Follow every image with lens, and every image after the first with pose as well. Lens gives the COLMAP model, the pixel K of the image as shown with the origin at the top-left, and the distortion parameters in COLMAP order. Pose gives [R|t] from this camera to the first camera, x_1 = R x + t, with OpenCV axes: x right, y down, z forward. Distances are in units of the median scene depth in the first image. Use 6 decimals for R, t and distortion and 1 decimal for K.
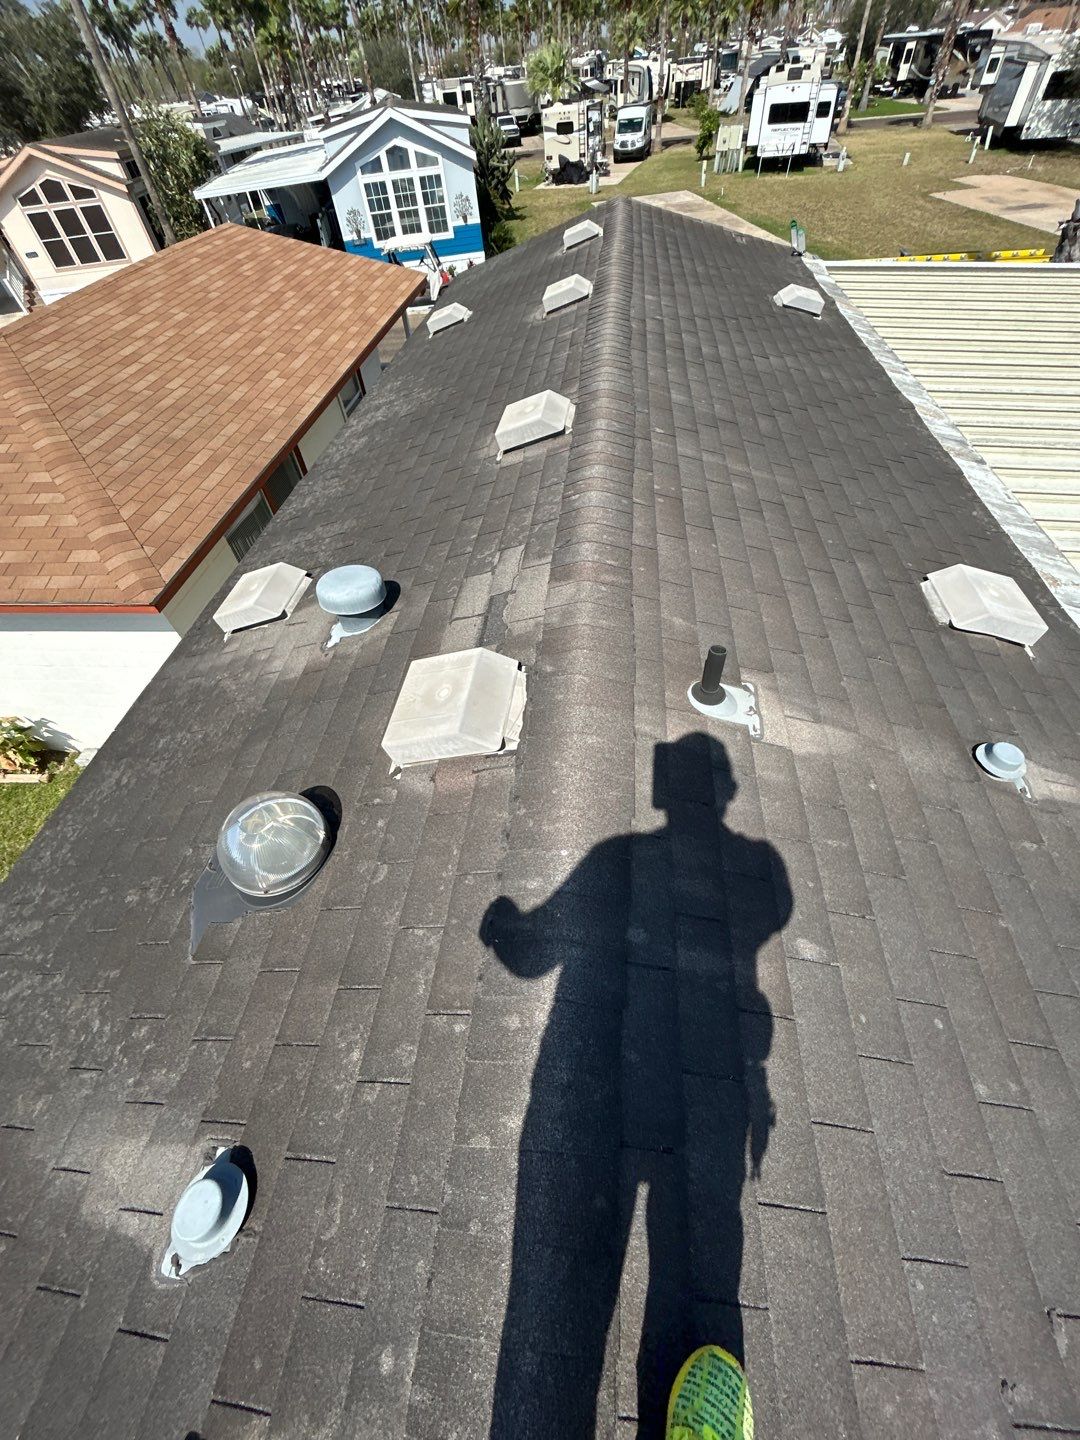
lens RADIAL K [[579.7, 0, 540.0], [0, 579.7, 720.0], [0, 0, 1]] dist [0.017860, -0.007745]
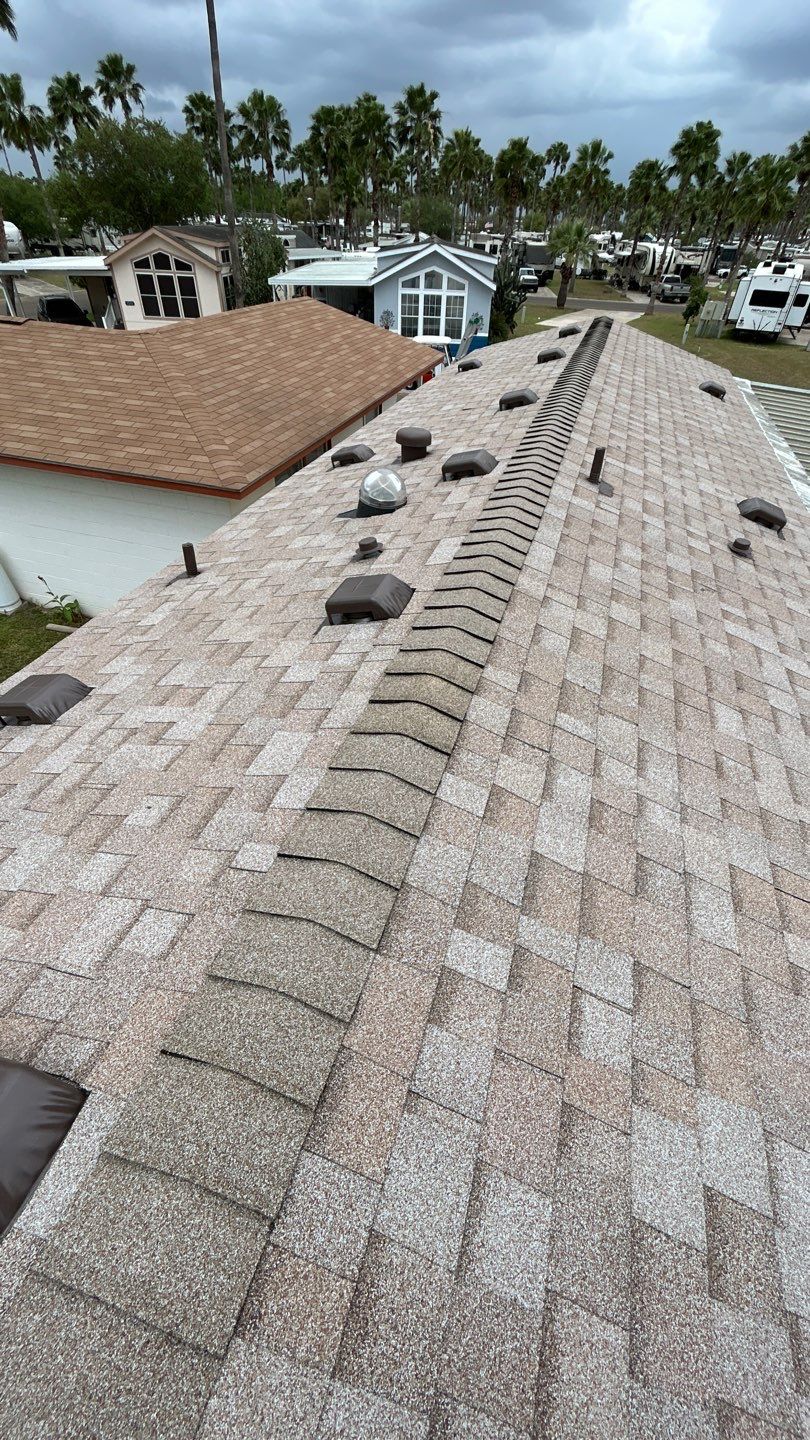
lens RADIAL K [[591.3, 0, 405.0], [0, 591.3, 720.0], [0, 0, 1]] dist [-0.001977, 0.004814]
pose [[0.973790, 0.211487, -0.083706, -0.000113], [-0.221376, 0.965749, -0.135360, 0.115110], [0.052212, 0.150343, 0.987254, -0.092349]]
